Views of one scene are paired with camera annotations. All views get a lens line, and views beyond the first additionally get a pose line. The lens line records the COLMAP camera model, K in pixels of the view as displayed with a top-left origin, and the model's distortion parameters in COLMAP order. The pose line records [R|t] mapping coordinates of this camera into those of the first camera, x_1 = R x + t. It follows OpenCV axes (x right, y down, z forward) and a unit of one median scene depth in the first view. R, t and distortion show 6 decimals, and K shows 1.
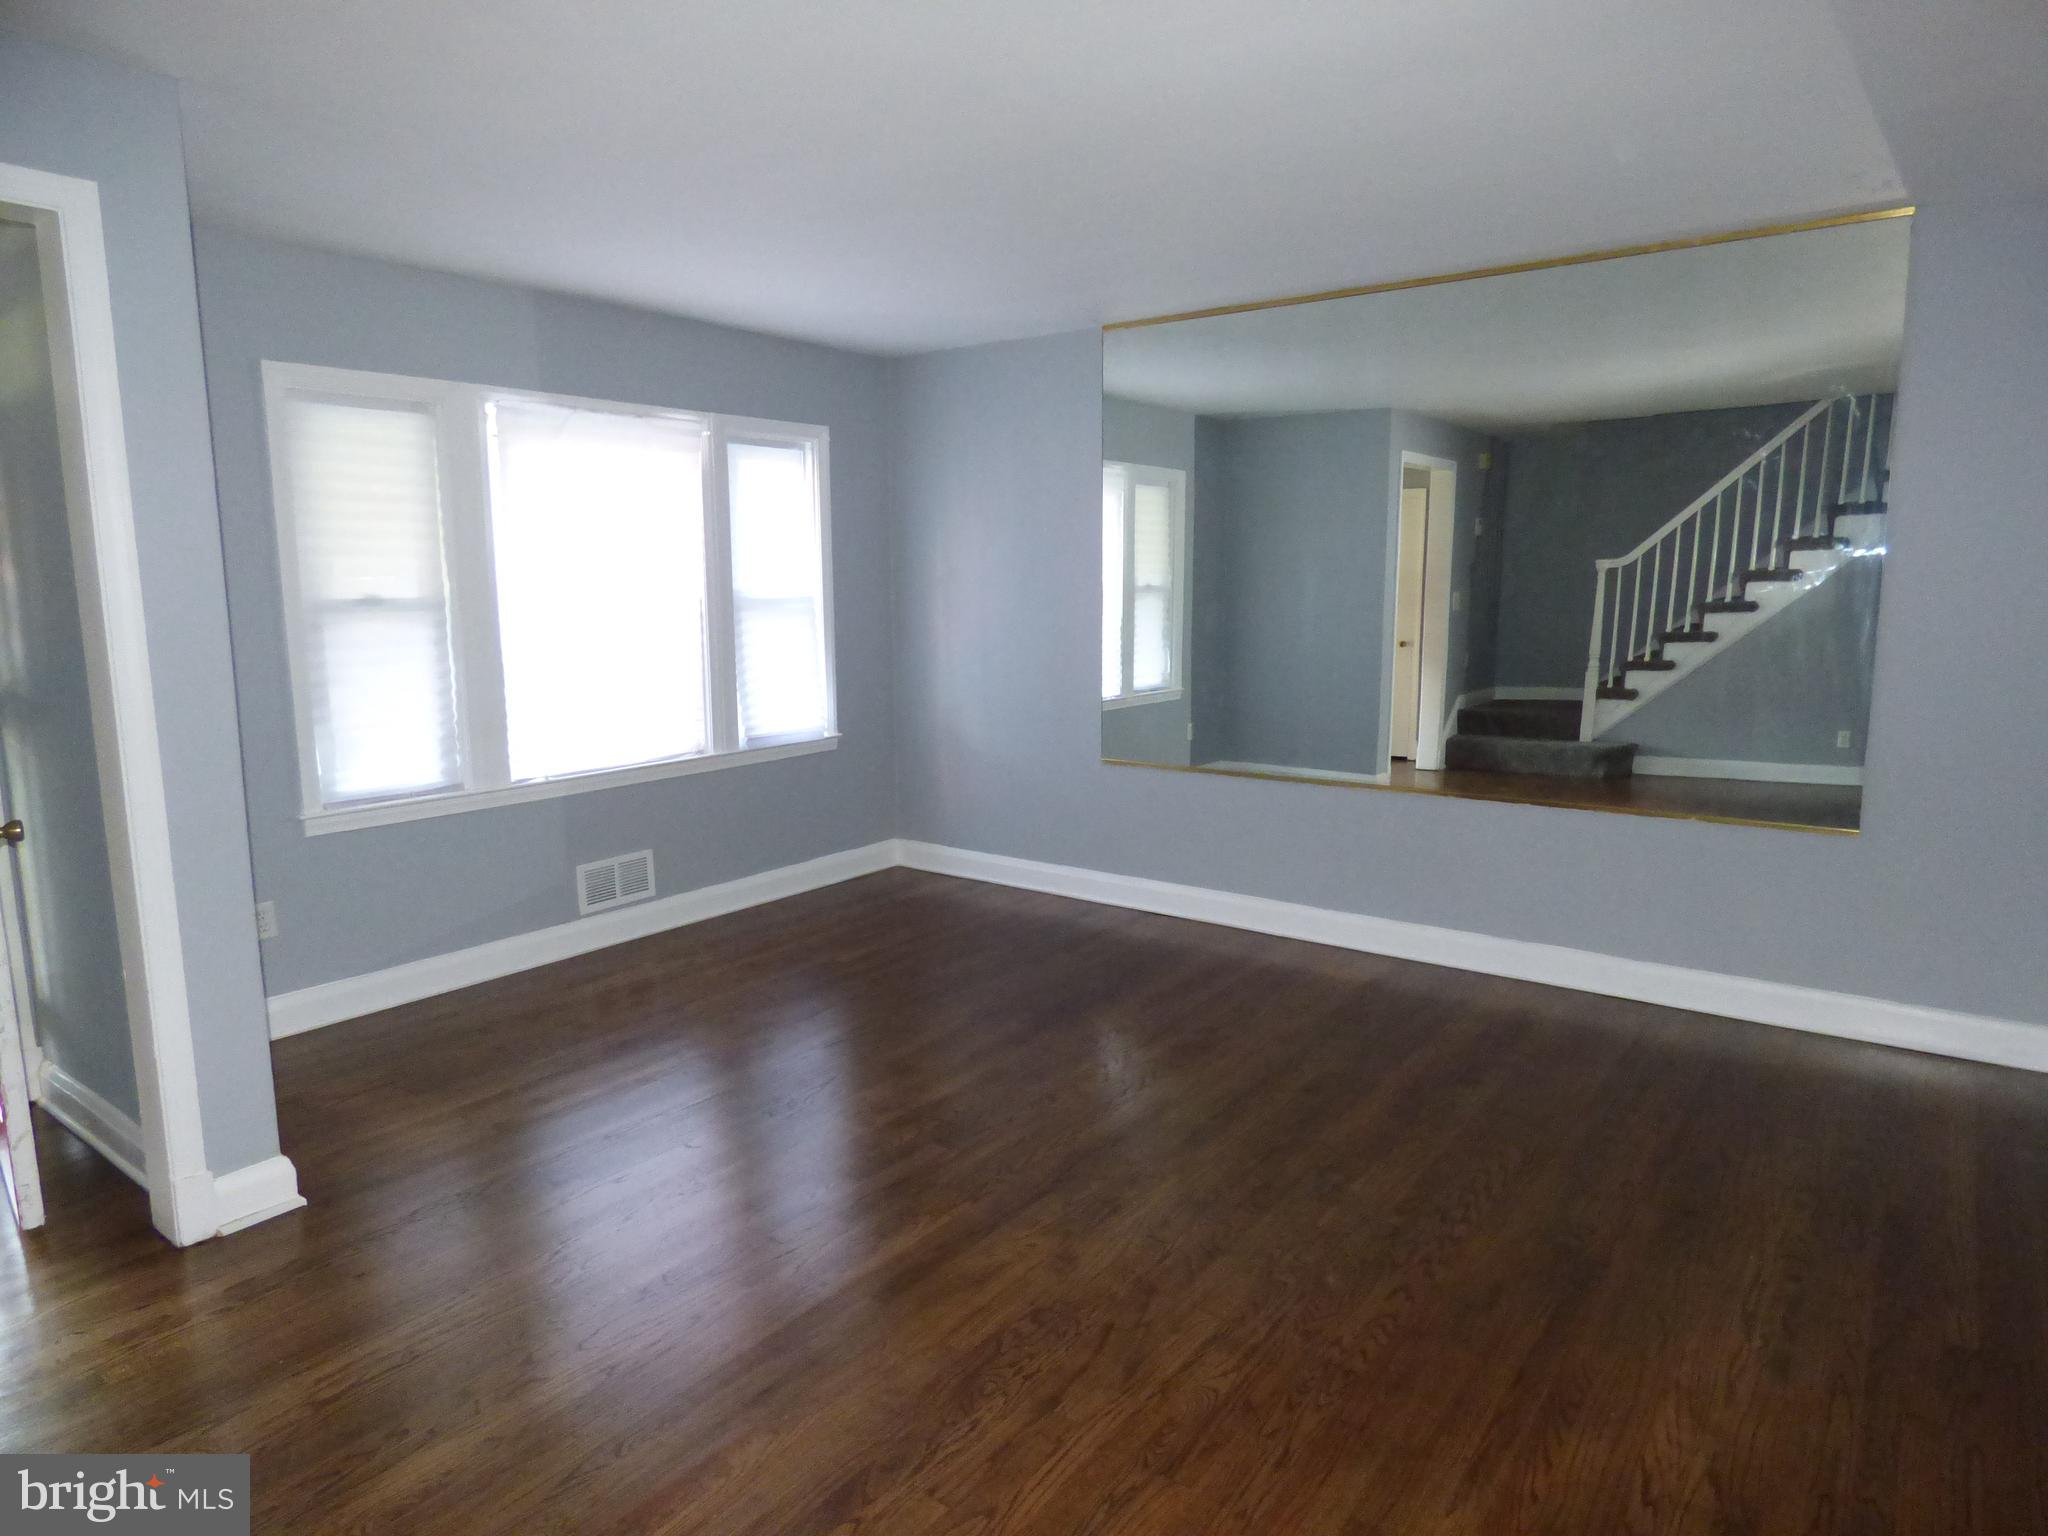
lens RADIAL K [[1226.7, 0, 1023.6], [0, 1226.7, 756.9], [0, 0, 1]] dist [-0.022757, 0.020746]
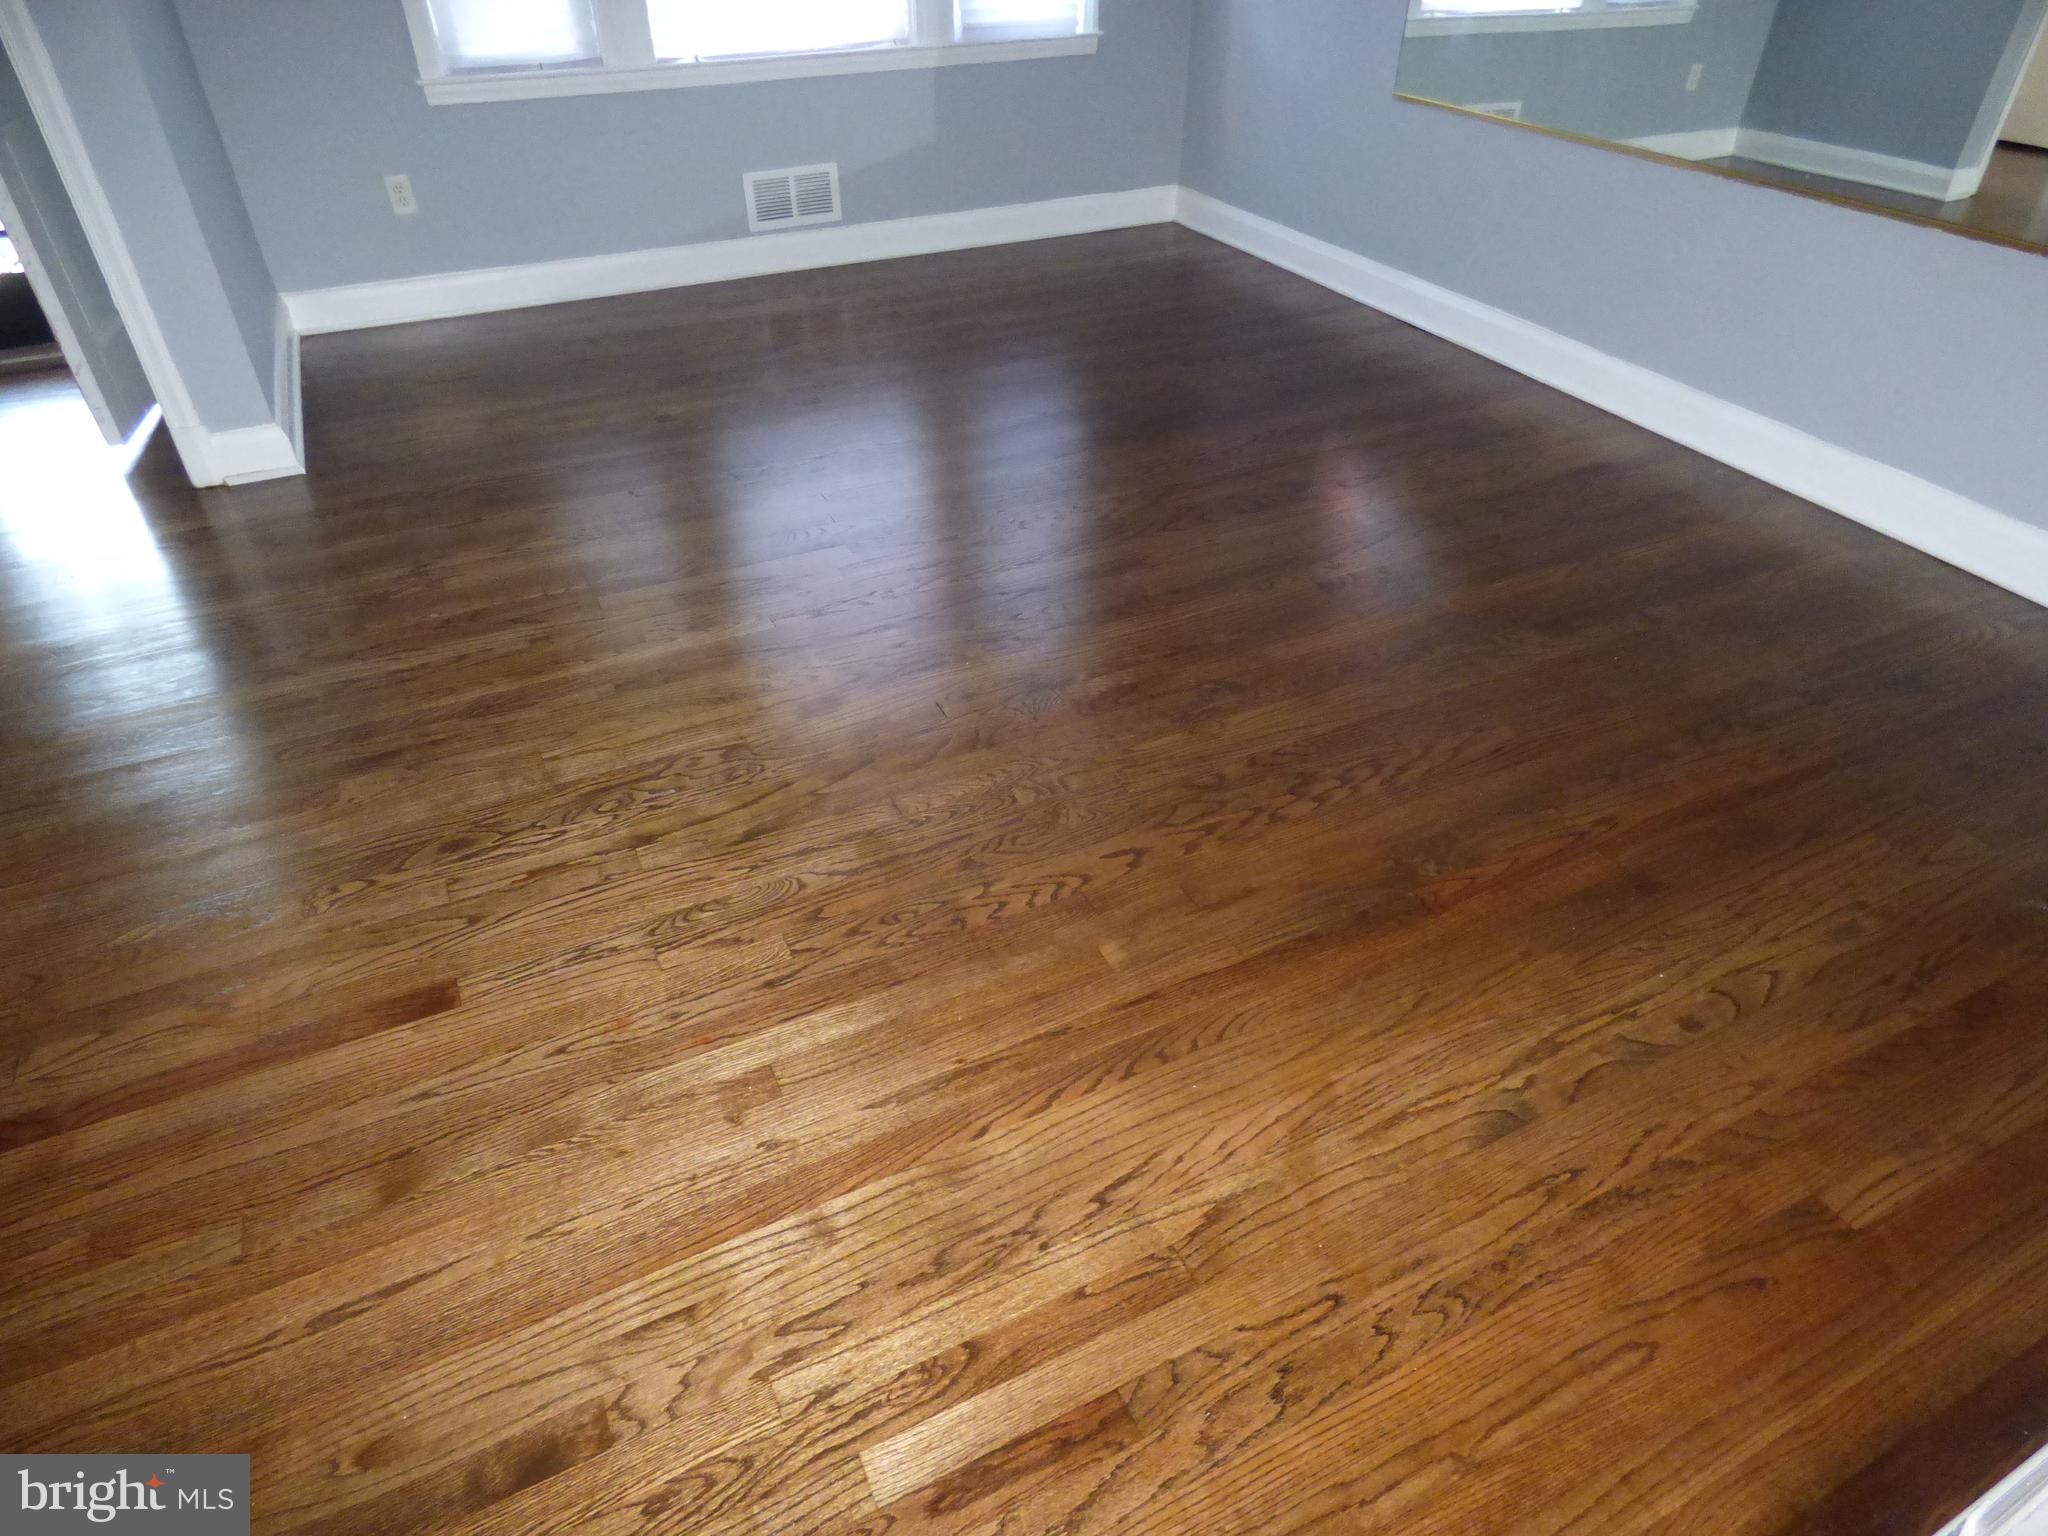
lens RADIAL K [[1226.7, 0, 1023.6], [0, 1226.7, 756.9], [0, 0, 1]] dist [-0.022757, 0.020746]
pose [[0.888093, 0.280161, -0.364419, 0.280488], [-0.070720, 0.866631, 0.493912, 0.002301], [0.454192, -0.412868, 0.789462, 0.206714]]
